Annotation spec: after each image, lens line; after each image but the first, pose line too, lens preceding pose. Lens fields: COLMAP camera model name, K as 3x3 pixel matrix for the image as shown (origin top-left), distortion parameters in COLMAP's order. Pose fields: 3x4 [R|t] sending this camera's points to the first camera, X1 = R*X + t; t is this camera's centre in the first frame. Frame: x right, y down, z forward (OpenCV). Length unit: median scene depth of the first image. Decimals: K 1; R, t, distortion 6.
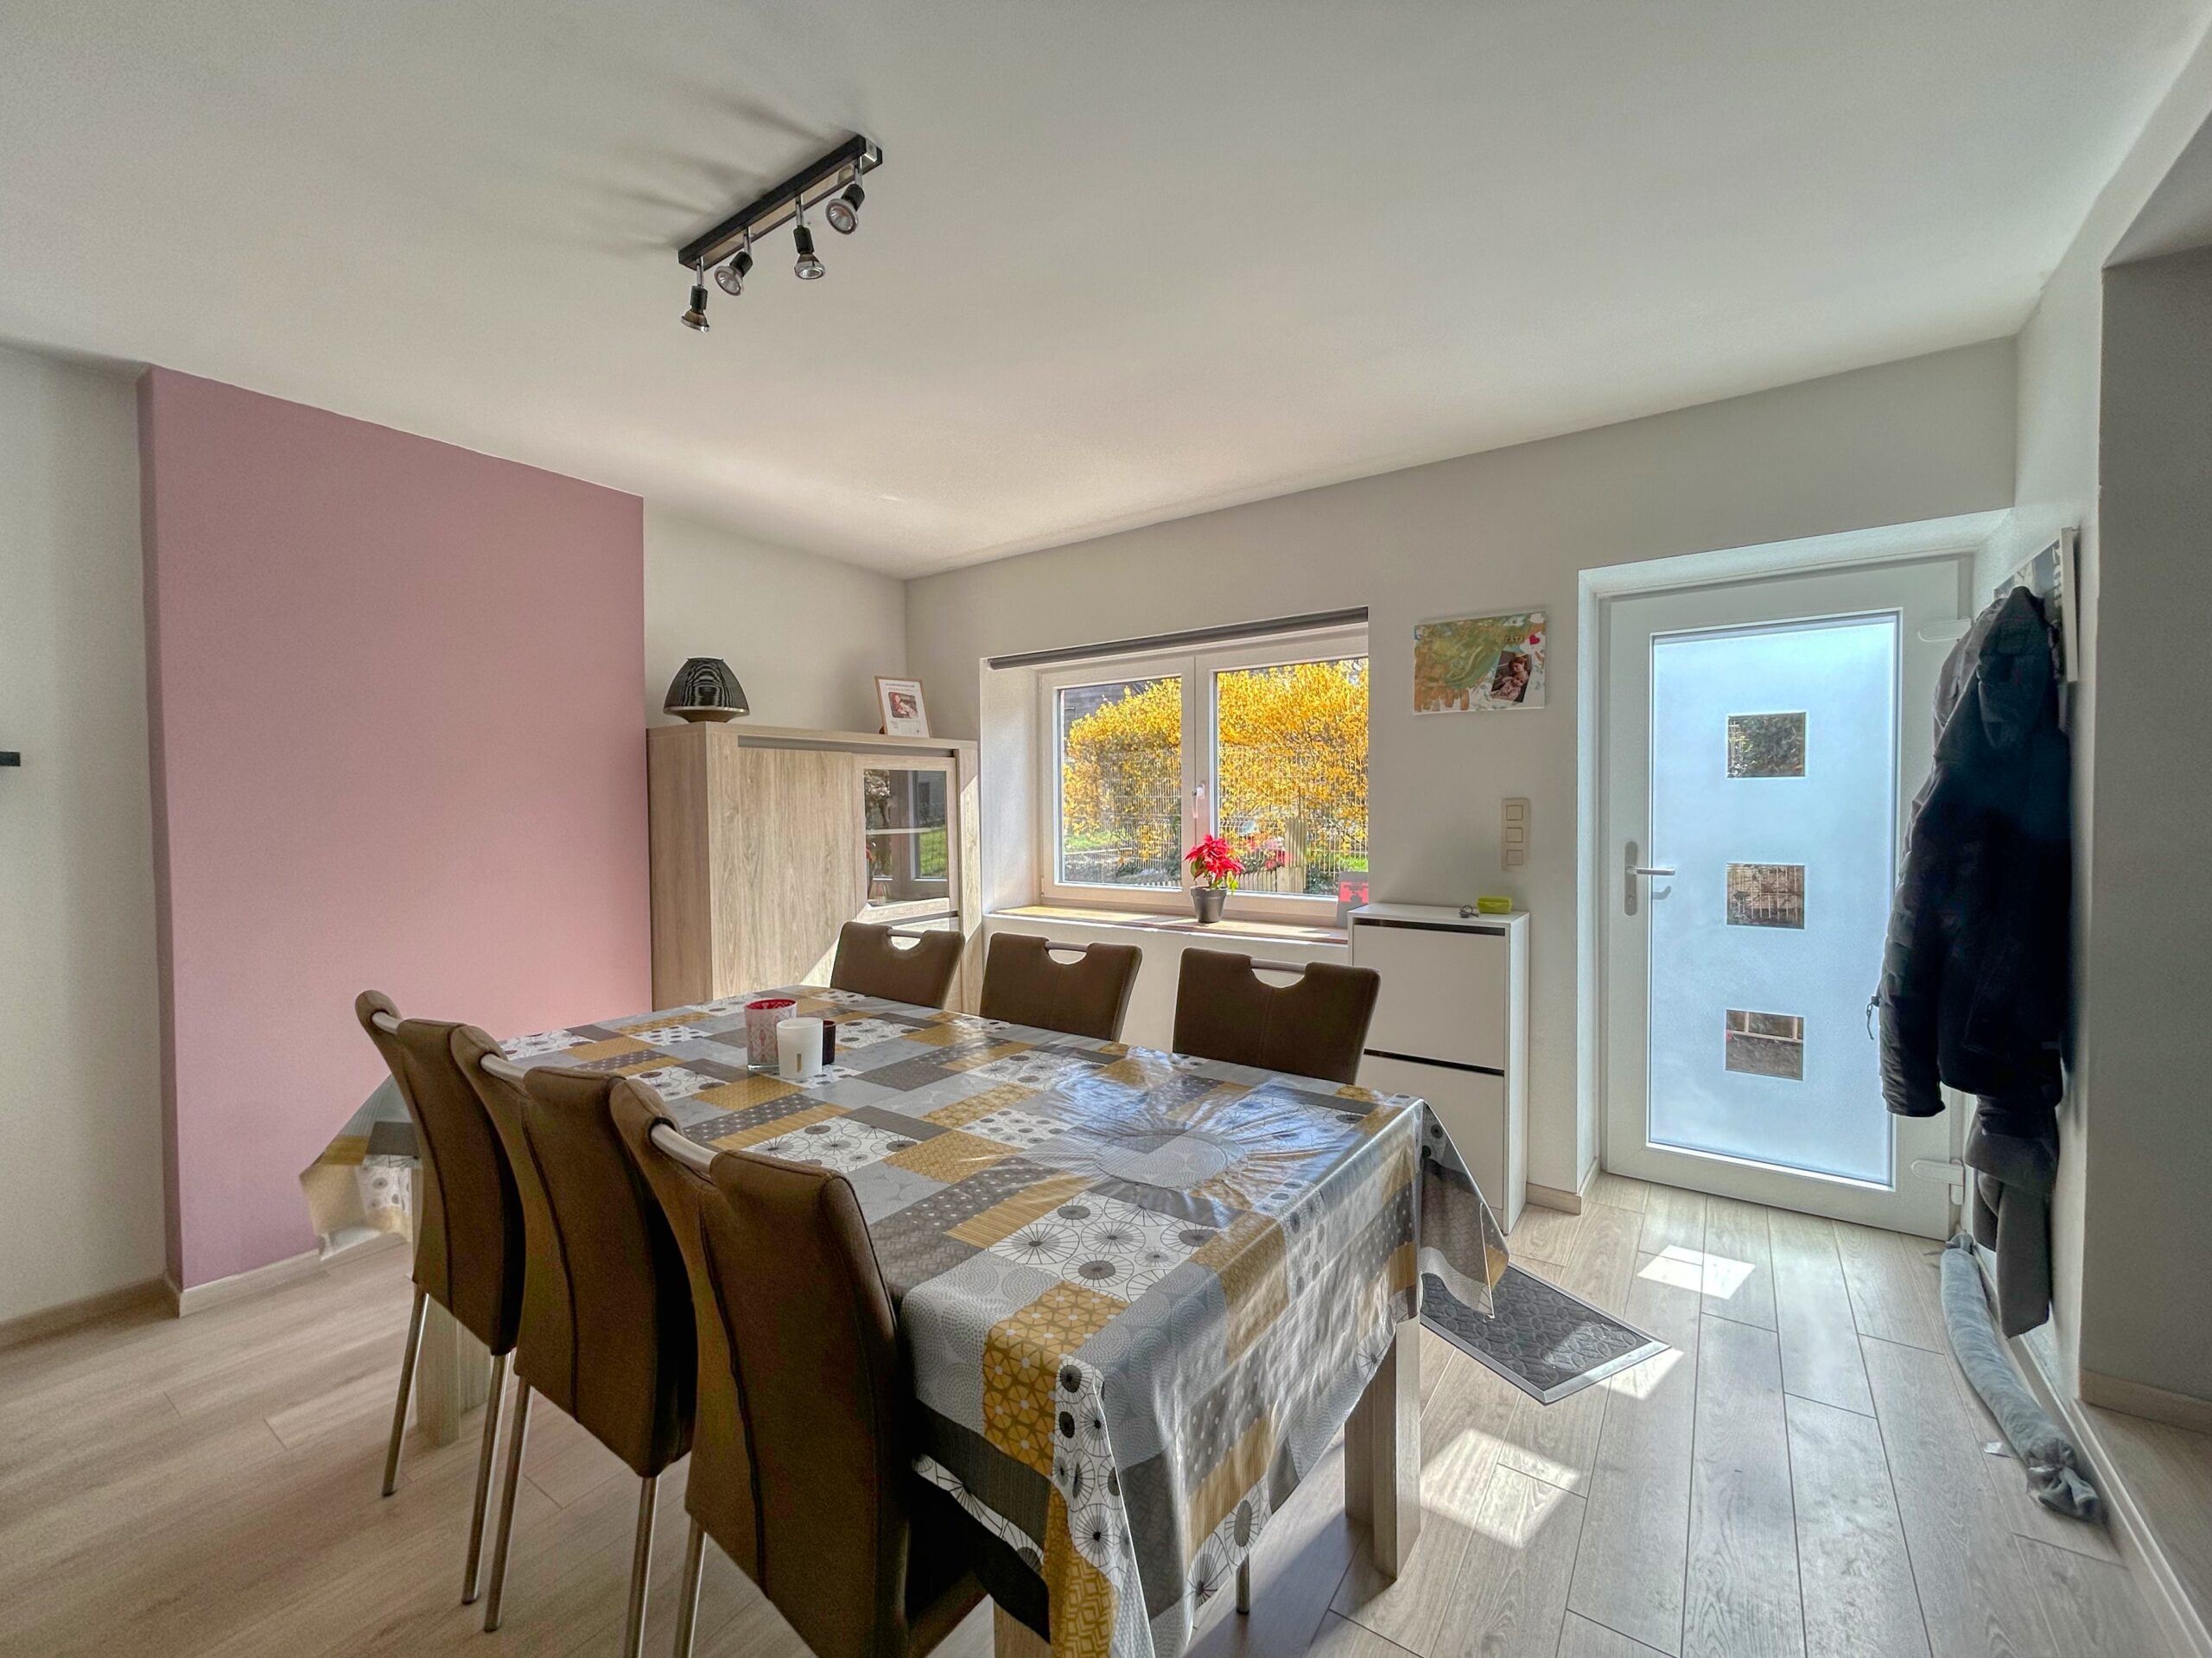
lens RADIAL K [[909.1, 0, 1114.1], [0, 909.1, 796.9], [0, 0, 1]] dist [-0.004859, 0.000321]
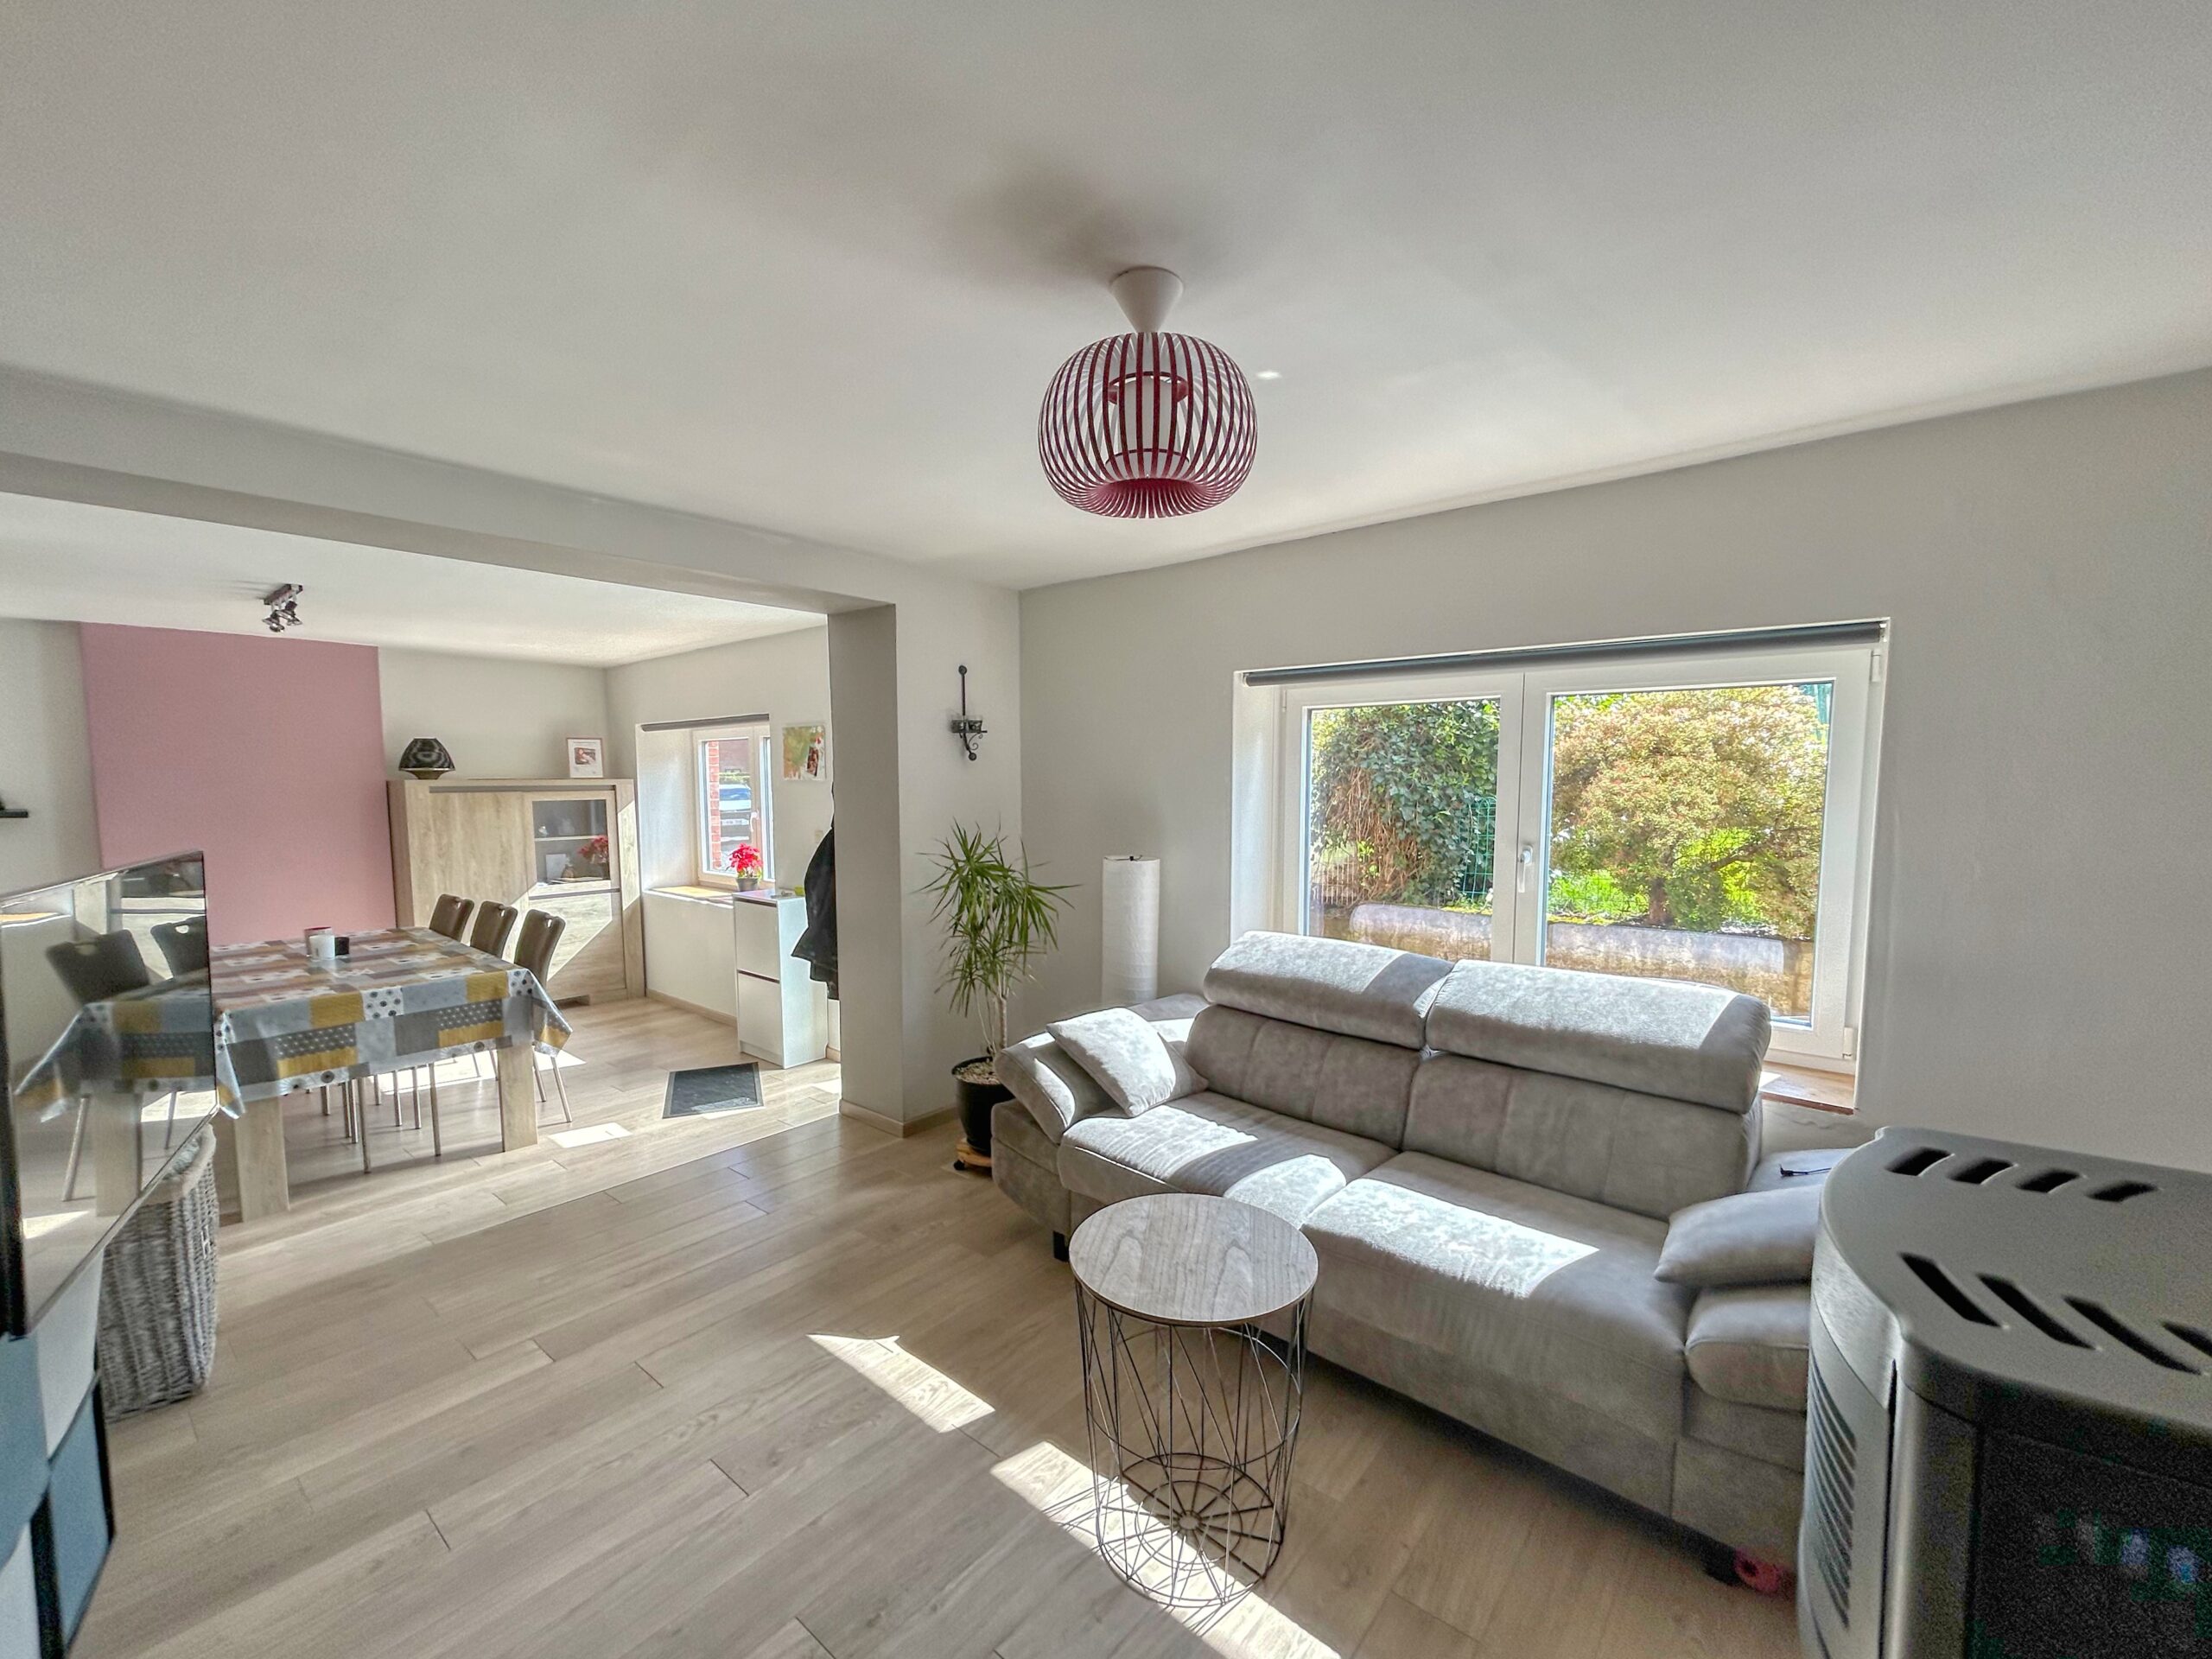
lens RADIAL K [[909.1, 0, 1095.1], [0, 909.1, 824.4], [0, 0, 1]] dist [-0.004859, 0.000321]
pose [[0.996332, 0.011126, -0.084845, 0.965896], [-0.006411, 0.998430, 0.055647, -0.096071], [0.085331, -0.054899, 0.994839, -0.598734]]
